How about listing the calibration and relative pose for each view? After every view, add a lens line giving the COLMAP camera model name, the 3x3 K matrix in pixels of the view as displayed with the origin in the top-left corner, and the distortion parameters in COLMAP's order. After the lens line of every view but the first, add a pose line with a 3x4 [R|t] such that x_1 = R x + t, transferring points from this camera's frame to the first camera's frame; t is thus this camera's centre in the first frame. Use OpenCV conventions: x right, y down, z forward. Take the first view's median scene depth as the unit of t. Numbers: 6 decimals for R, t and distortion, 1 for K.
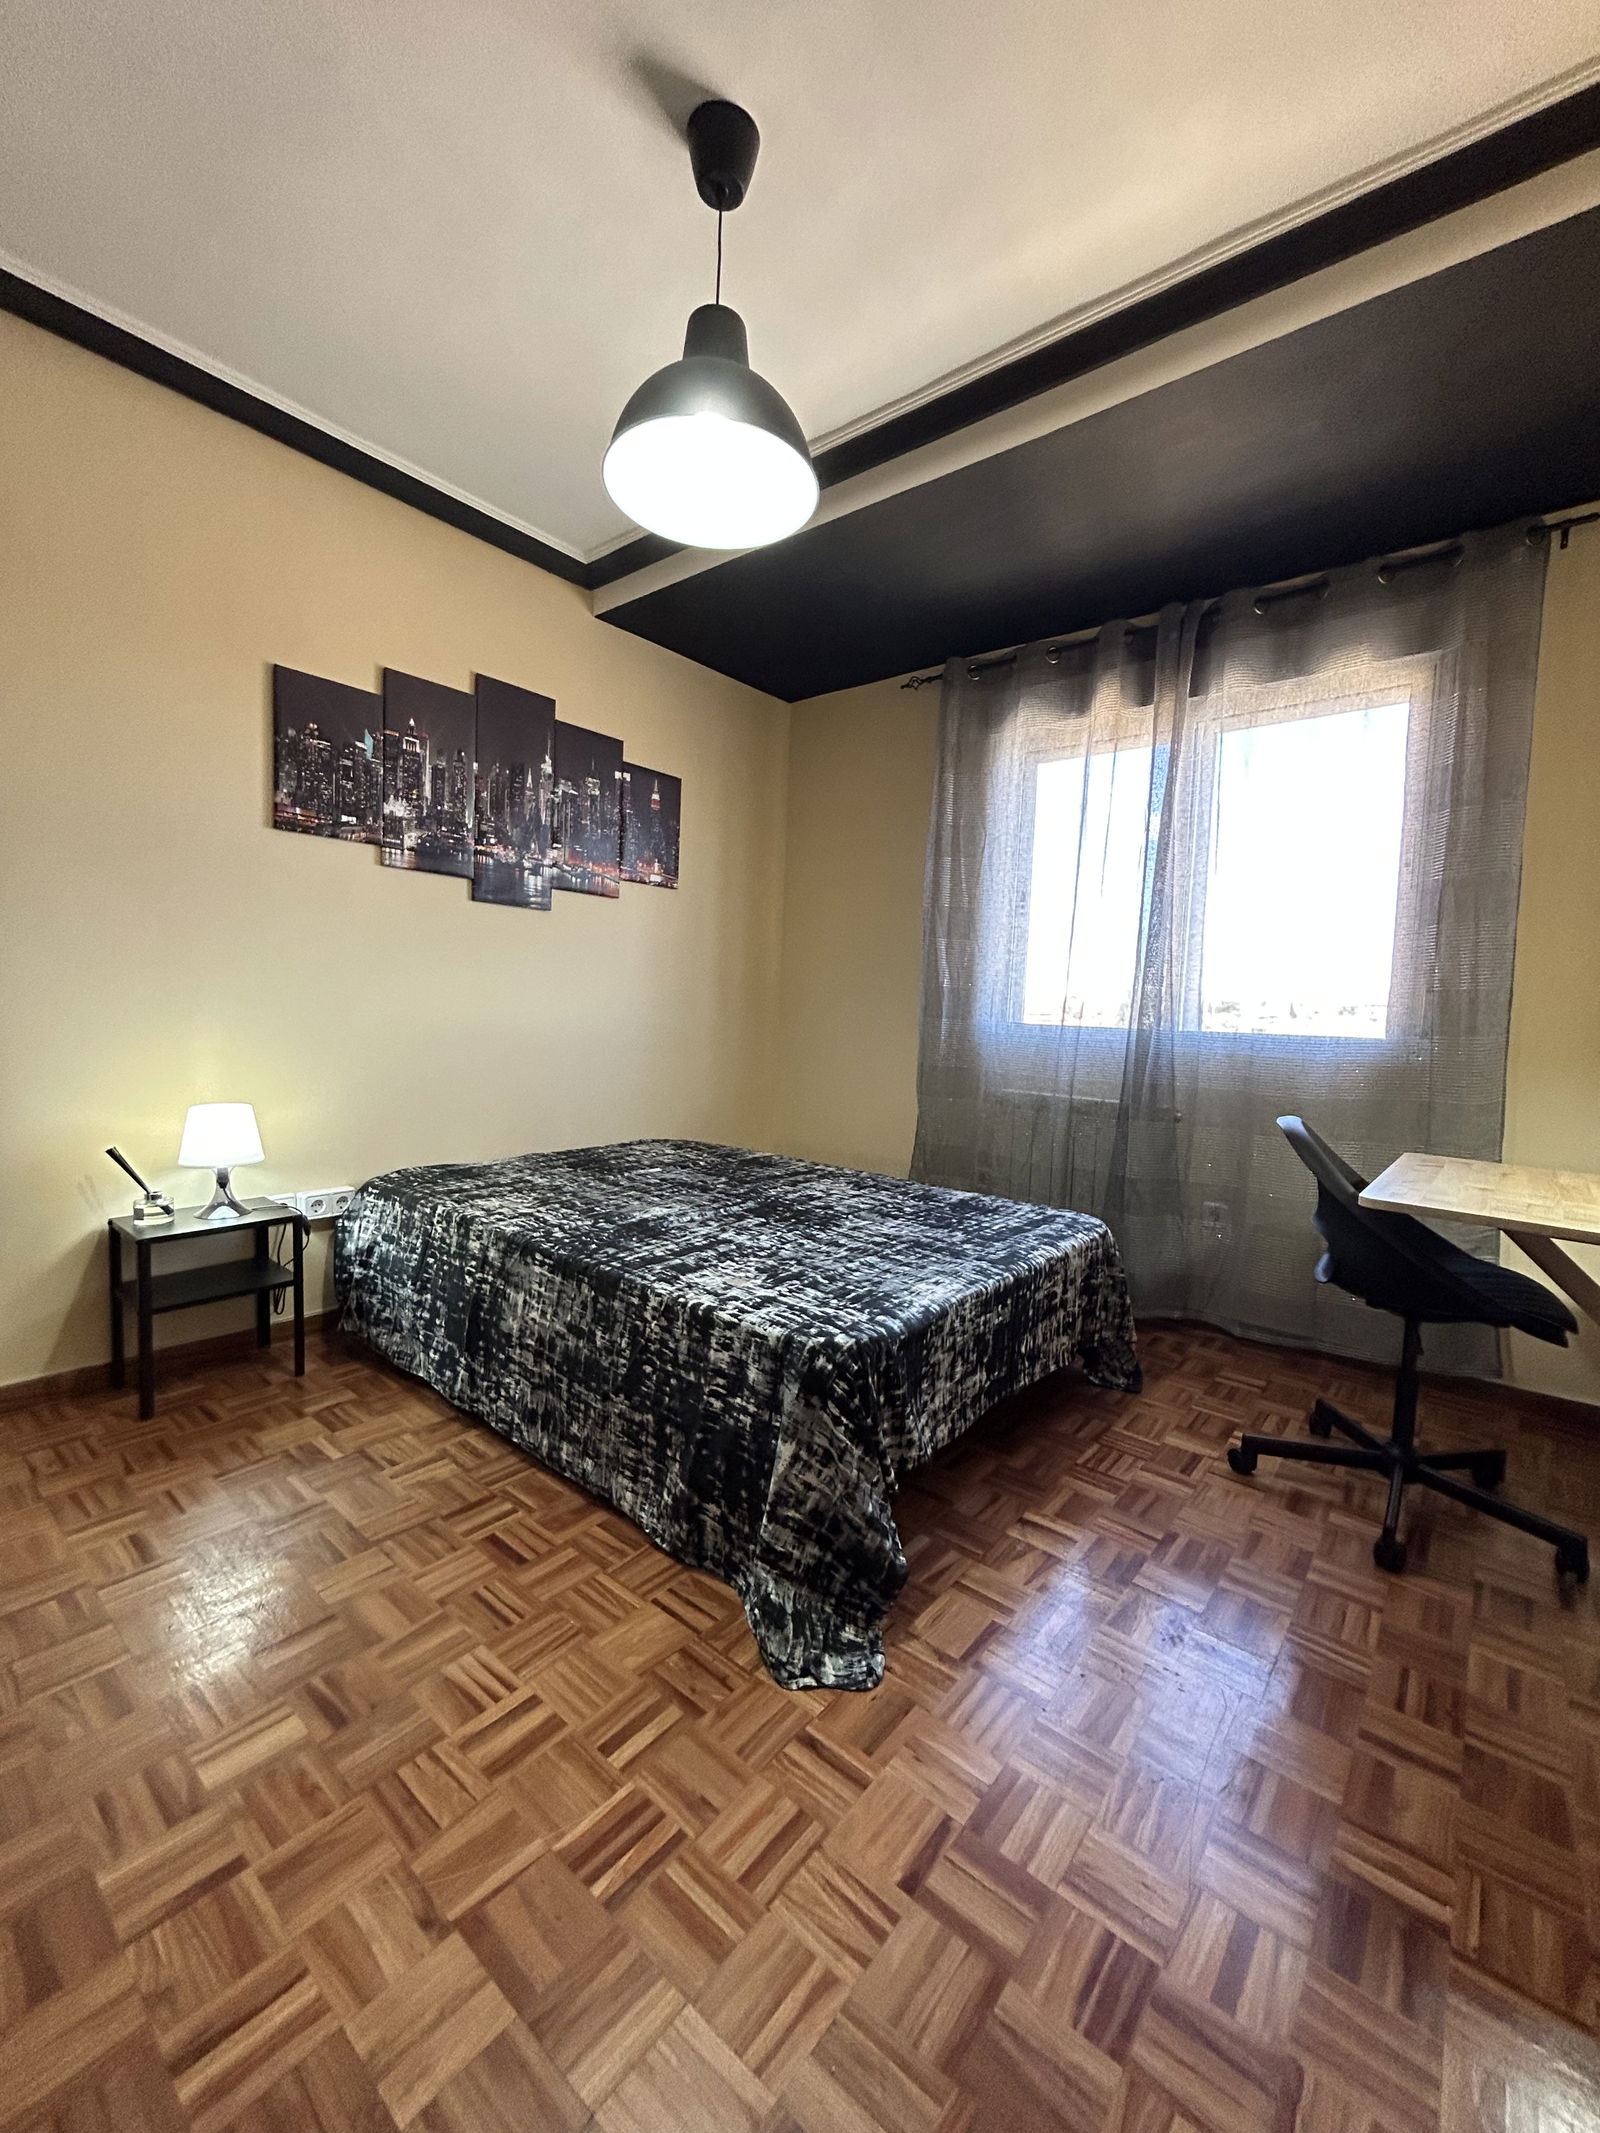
lens RADIAL K [[860.2, 0, 800.0], [0, 860.2, 1066.5], [0, 0, 1]] dist [-0.000840, 0.000068]
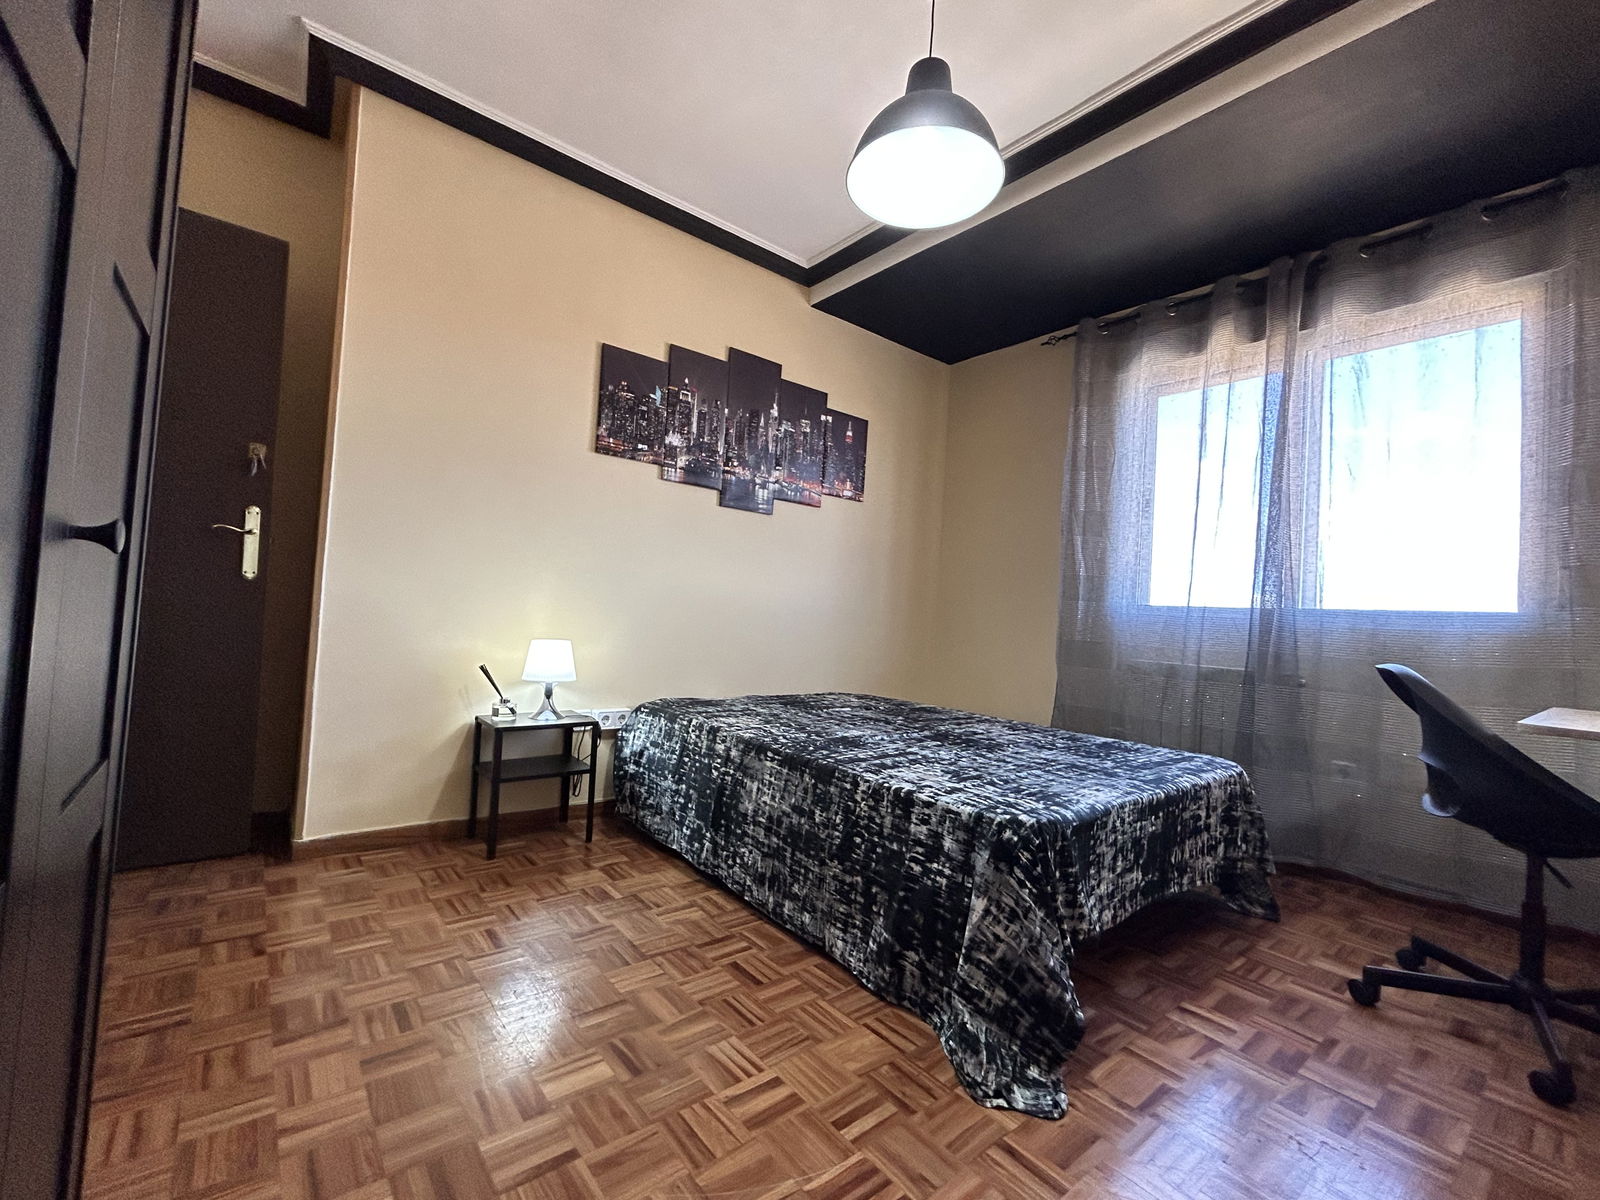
lens RADIAL K [[673.6, 0, 800.5], [0, 673.6, 600.8], [0, 0, 1]] dist [-0.000712, 0.000538]
pose [[0.980824, 0.013262, -0.194445, -0.058648], [-0.032990, 0.994583, -0.098576, 0.083724], [0.192085, 0.103101, 0.975948, -0.016969]]
